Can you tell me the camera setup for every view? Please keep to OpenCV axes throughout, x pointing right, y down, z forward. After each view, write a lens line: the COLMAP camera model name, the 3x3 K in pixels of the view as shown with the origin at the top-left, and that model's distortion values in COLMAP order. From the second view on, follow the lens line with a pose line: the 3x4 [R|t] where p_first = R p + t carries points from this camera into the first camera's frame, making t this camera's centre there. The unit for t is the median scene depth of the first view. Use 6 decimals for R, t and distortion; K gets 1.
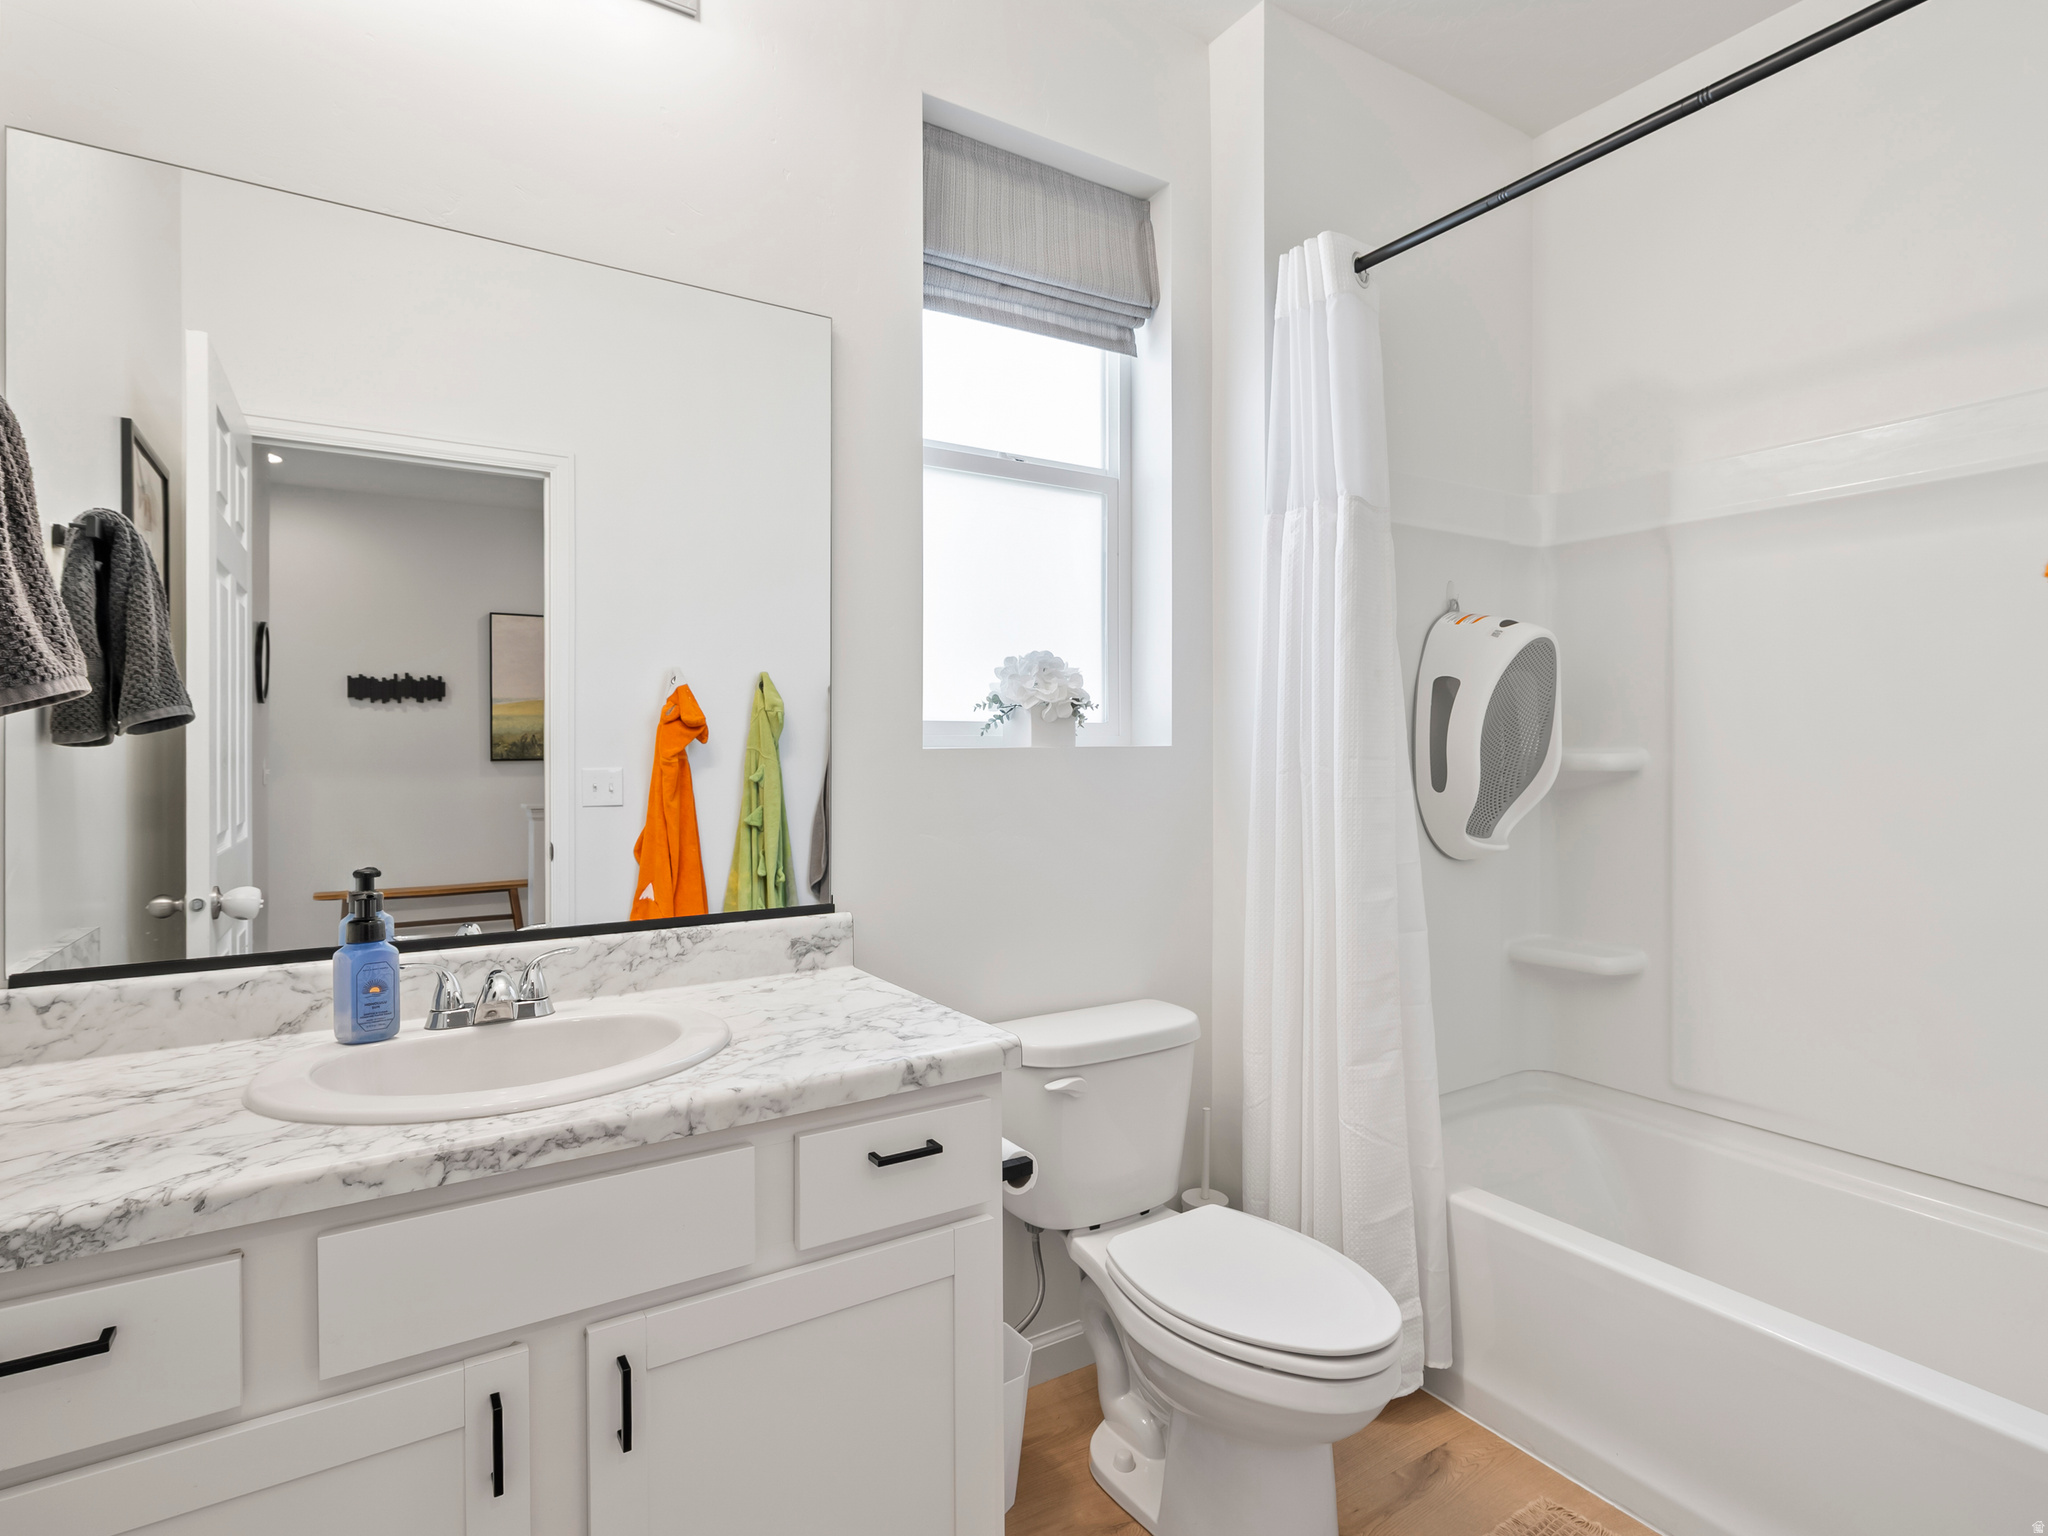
lens RADIAL K [[1042.9, 0, 1026.1], [0, 1042.9, 779.1], [0, 0, 1]] dist [-0.012404, 0.005872]
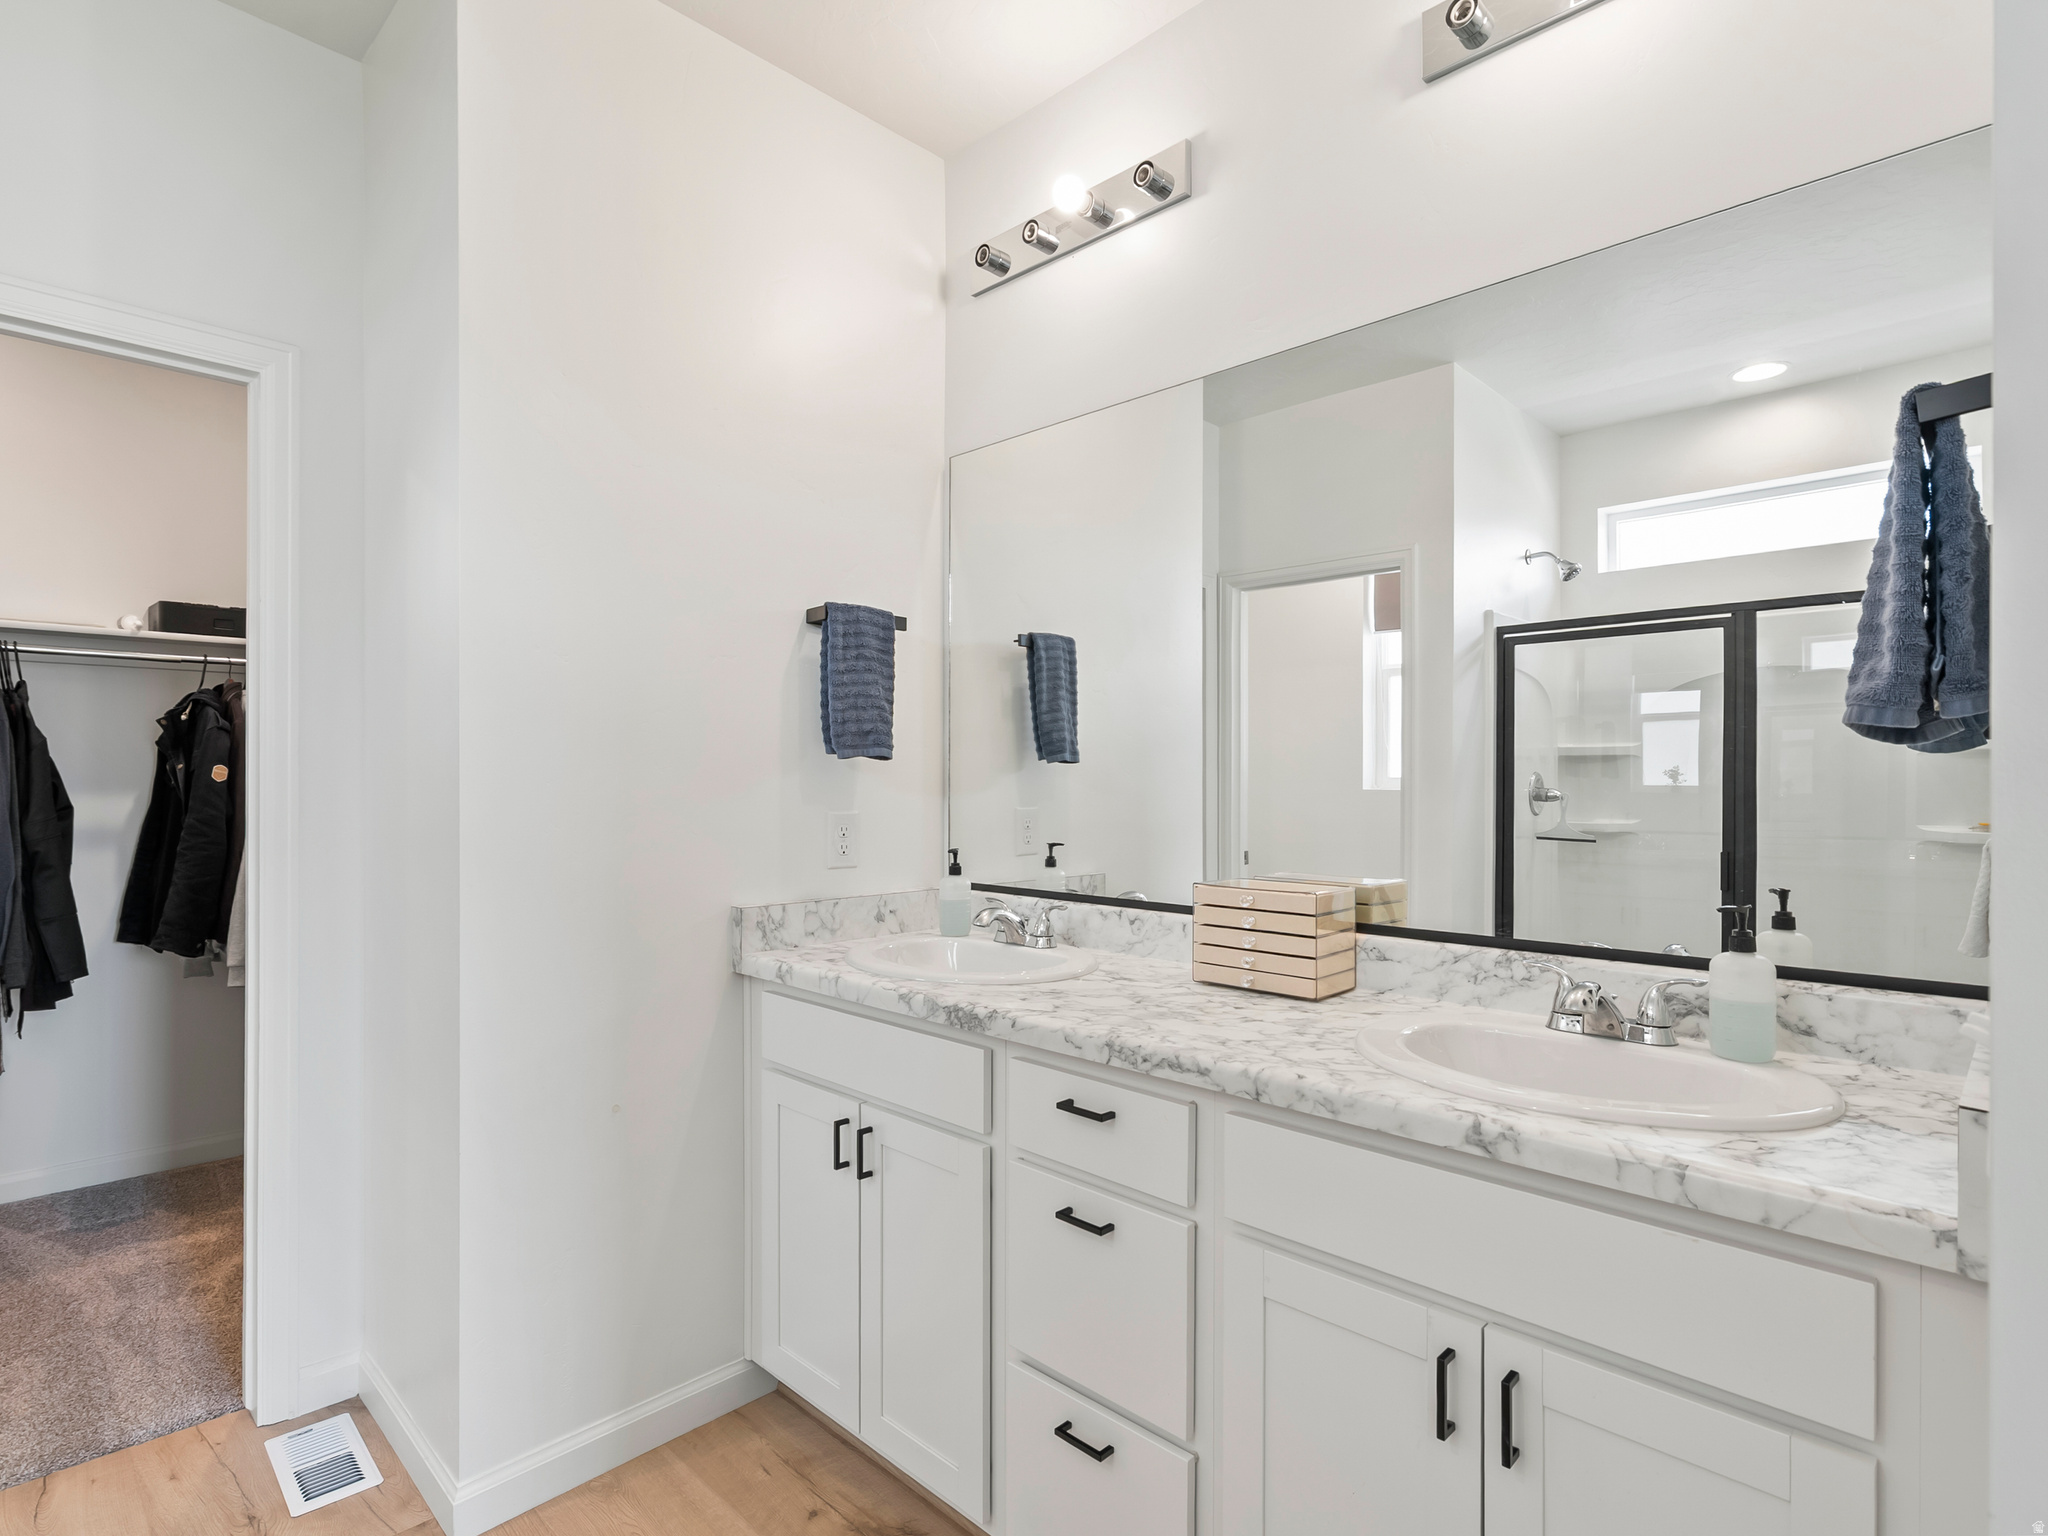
lens RADIAL K [[955.0, 0, 965.9], [0, 955.0, 767.7], [0, 0, 1]] dist [0.000879, 0.000456]
pose [[0.238473, -0.005926, -0.971131, 0.546641], [-0.025033, 0.999612, -0.012247, -0.008749], [0.970826, 0.027231, 0.238232, 0.351018]]
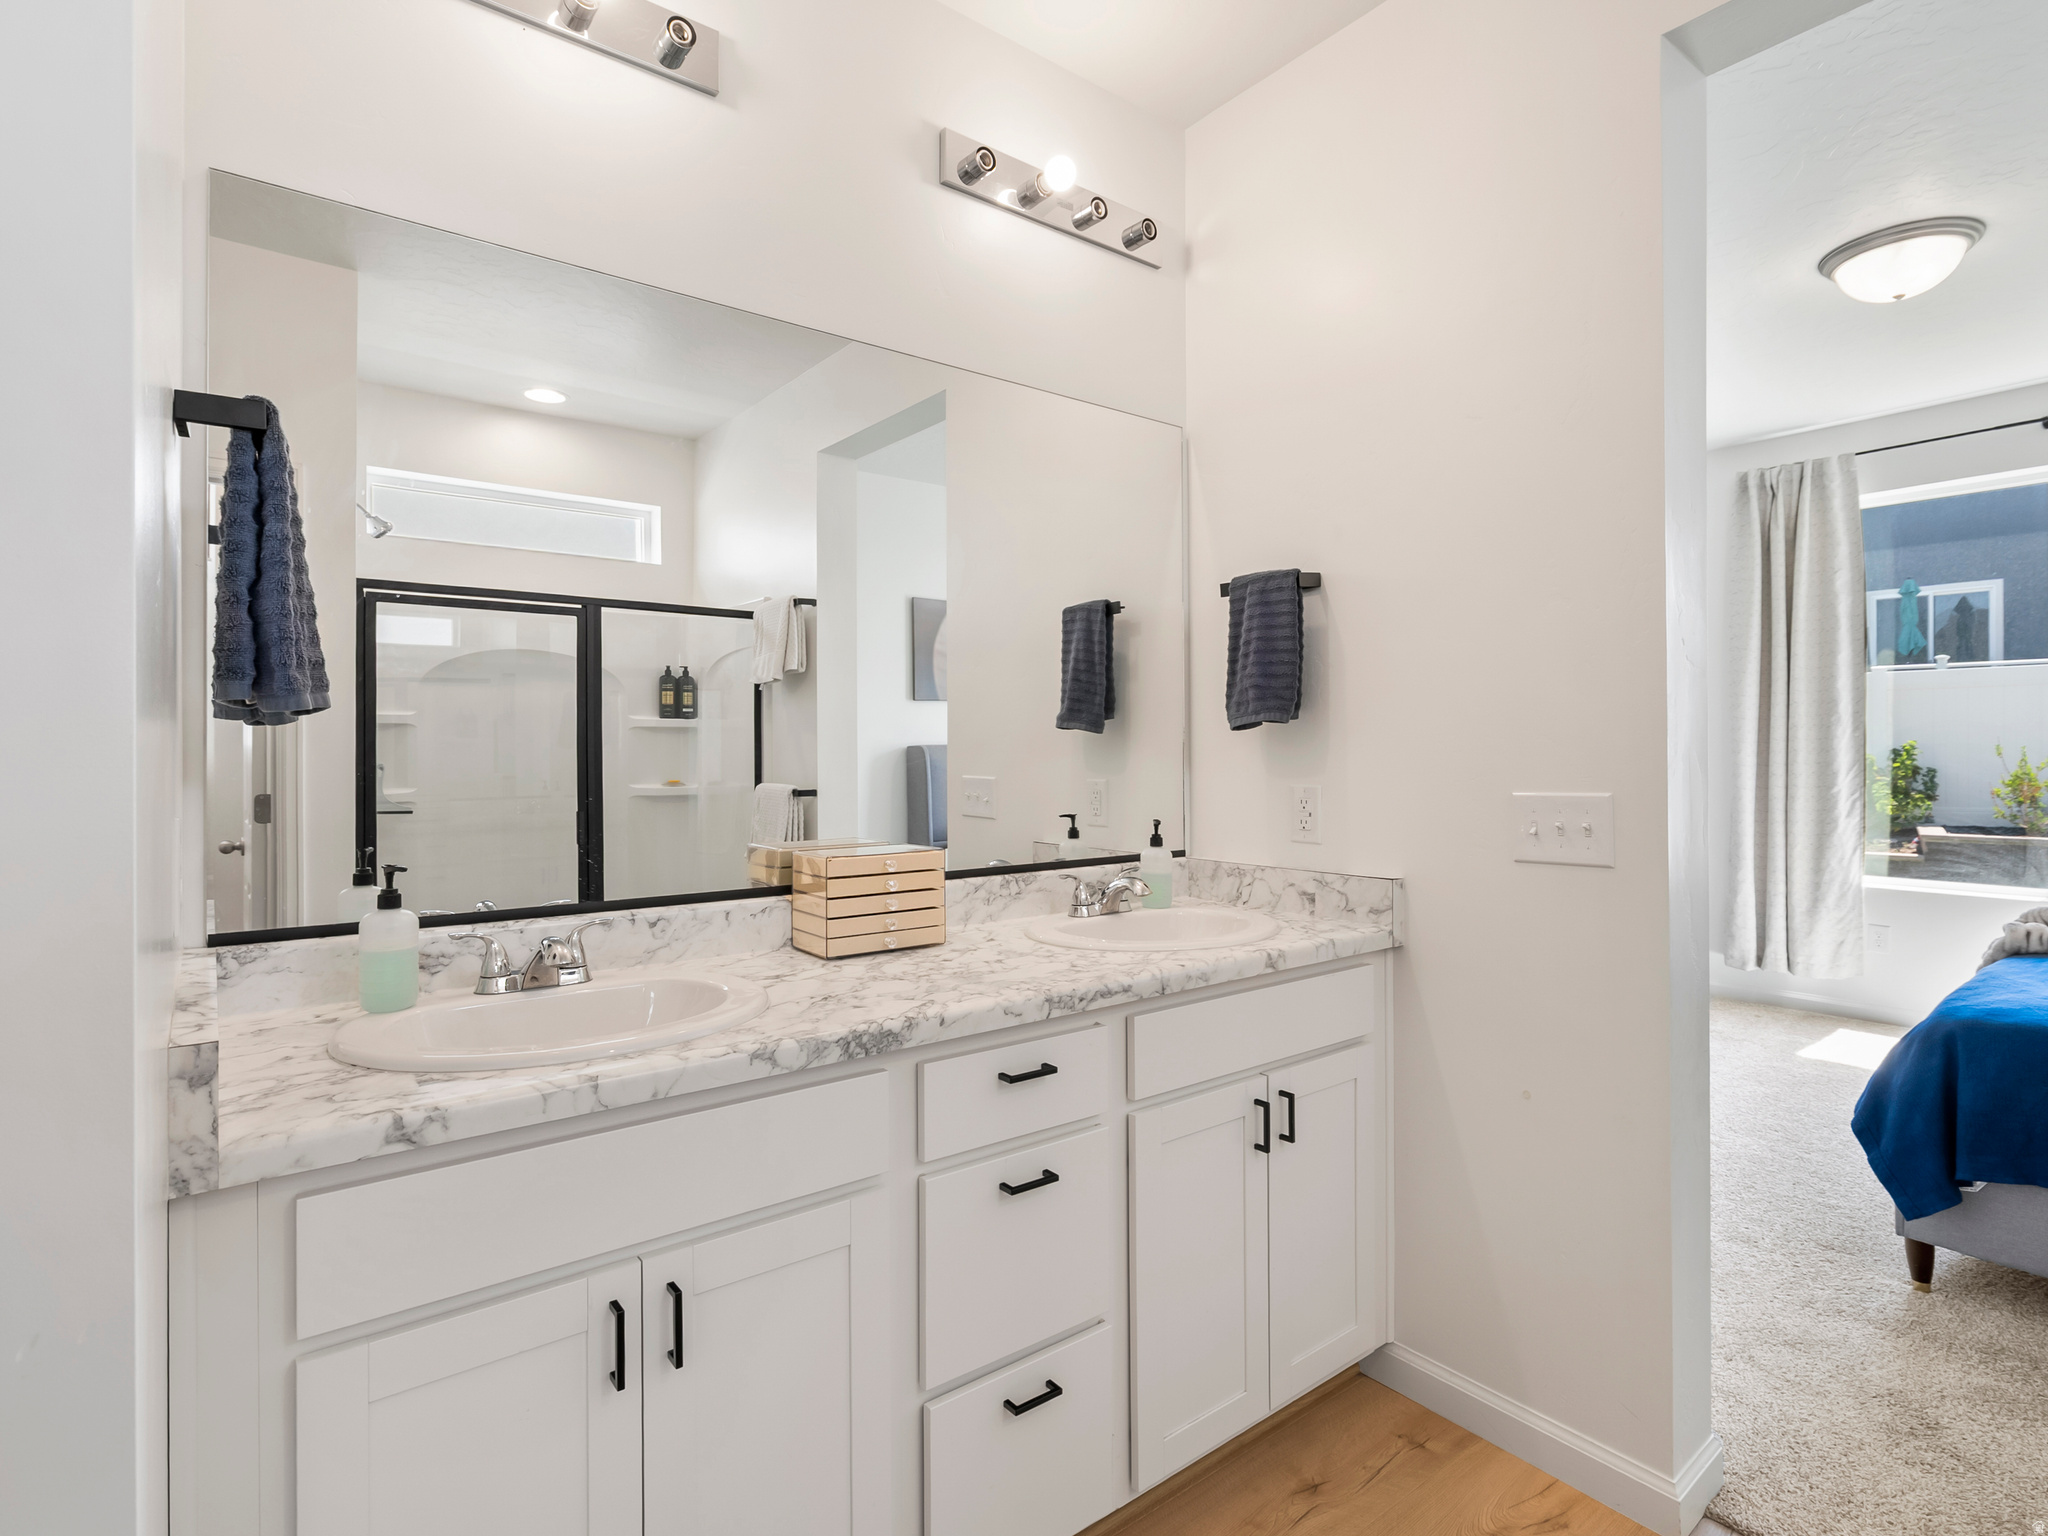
lens RADIAL K [[967.5, 0, 1024.2], [0, 967.5, 785.9], [0, 0, 1]] dist [-0.006782, 0.000852]
pose [[0.998593, 0.004905, 0.052800, -0.514334], [-0.005788, 0.999846, 0.016596, 0.006822], [-0.052711, -0.016878, 0.998467, -0.363884]]
